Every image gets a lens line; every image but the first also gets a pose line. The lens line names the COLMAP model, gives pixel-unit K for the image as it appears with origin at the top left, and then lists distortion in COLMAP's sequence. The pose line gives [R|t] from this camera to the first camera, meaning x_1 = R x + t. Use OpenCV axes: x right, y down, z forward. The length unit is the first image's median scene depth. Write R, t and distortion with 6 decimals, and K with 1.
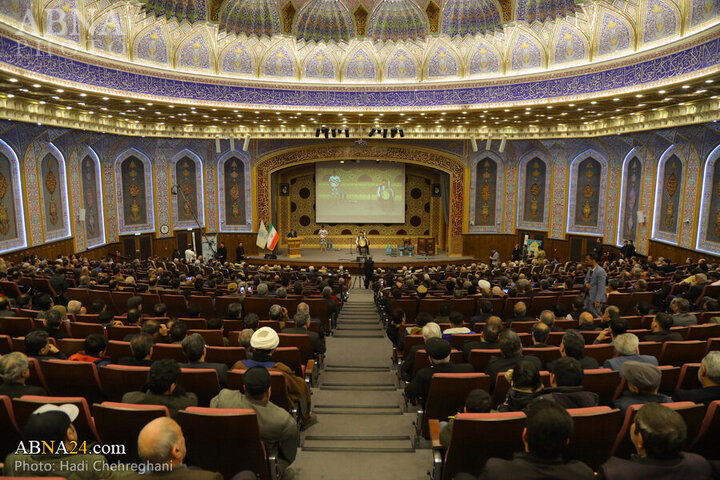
lens RADIAL K [[505.2, 0, 361.3], [0, 505.2, 254.2], [0, 0, 1]] dist [-0.097260, 0.063803]
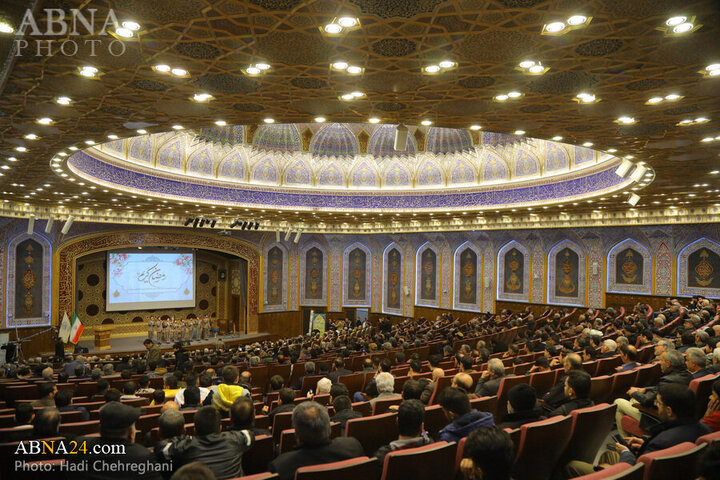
lens RADIAL K [[505.2, 0, 356.4], [0, 505.2, 256.0], [0, 0, 1]] dist [-0.097260, 0.063803]
pose [[0.744816, 0.011803, 0.667165, -0.398939], [0.097622, 0.987158, -0.126448, -0.002846], [-0.660090, 0.159310, 0.734099, 0.004773]]
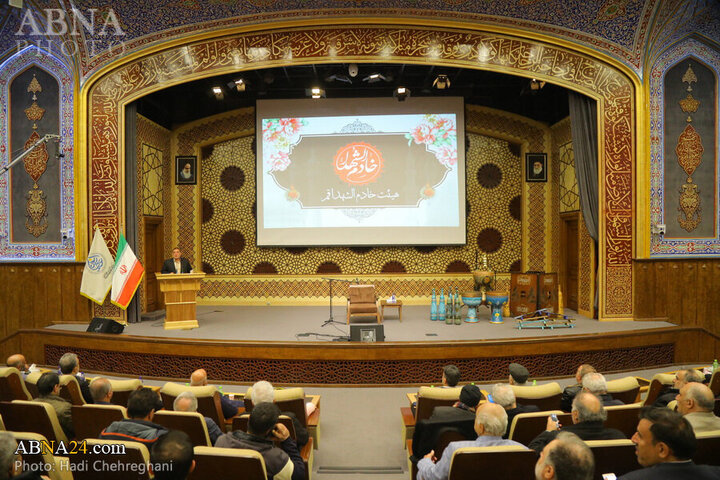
lens RADIAL K [[505.2, 0, 353.8], [0, 505.2, 245.8], [0, 0, 1]] dist [-0.097260, 0.063803]
pose [[0.999855, -0.011941, -0.012138, -0.003601], [0.009965, 0.988400, -0.151546, 0.003231], [0.013807, 0.151403, 0.988376, 0.648563]]
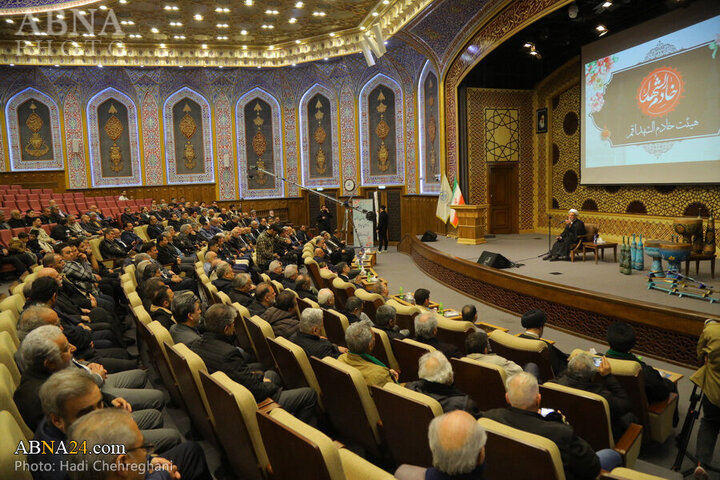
lens RADIAL K [[505.2, 0, 356.8], [0, 505.2, 243.9], [0, 0, 1]] dist [-0.097260, 0.063803]
pose [[0.274855, 0.098984, -0.956377, 0.330758], [-0.127566, 0.989647, 0.065766, -0.013183], [0.952986, 0.103925, 0.284636, 0.758333]]
